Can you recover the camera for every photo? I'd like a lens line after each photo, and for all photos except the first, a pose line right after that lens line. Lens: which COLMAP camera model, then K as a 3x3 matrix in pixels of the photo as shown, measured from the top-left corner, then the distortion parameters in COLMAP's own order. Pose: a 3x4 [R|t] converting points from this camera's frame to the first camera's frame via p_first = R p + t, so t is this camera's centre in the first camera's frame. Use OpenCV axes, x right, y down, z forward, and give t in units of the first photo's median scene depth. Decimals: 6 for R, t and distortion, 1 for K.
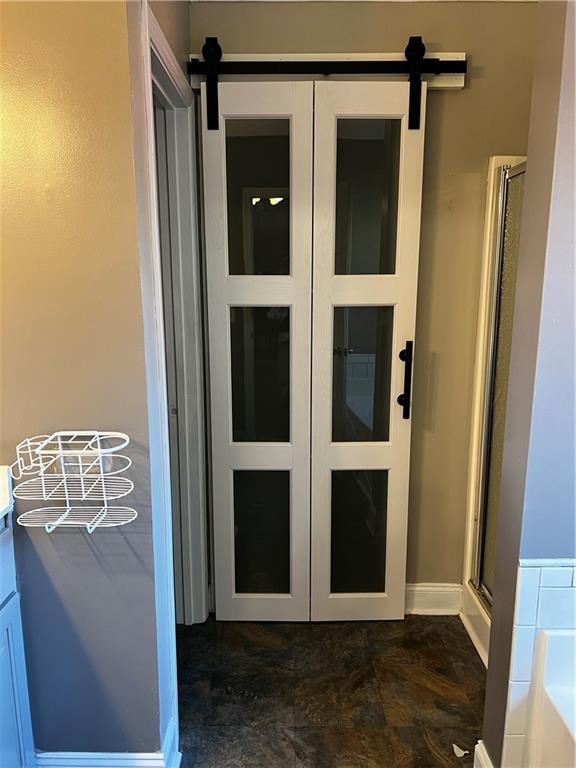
lens RADIAL K [[571.5, 0, 283.6], [0, 571.5, 384.7], [0, 0, 1]] dist [0.055459, -0.065854]
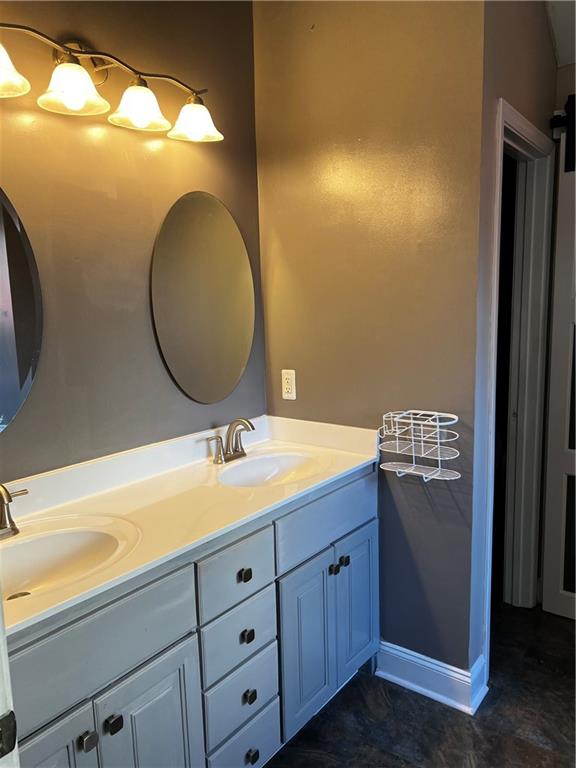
lens RADIAL K [[571.5, 0, 283.6], [0, 571.5, 384.7], [0, 0, 1]] dist [0.055459, -0.065854]
pose [[0.793602, 0.062849, -0.605183, 0.208305], [-0.089896, 0.995846, -0.014464, 0.065789], [0.601760, 0.065883, 0.795955, -0.320512]]
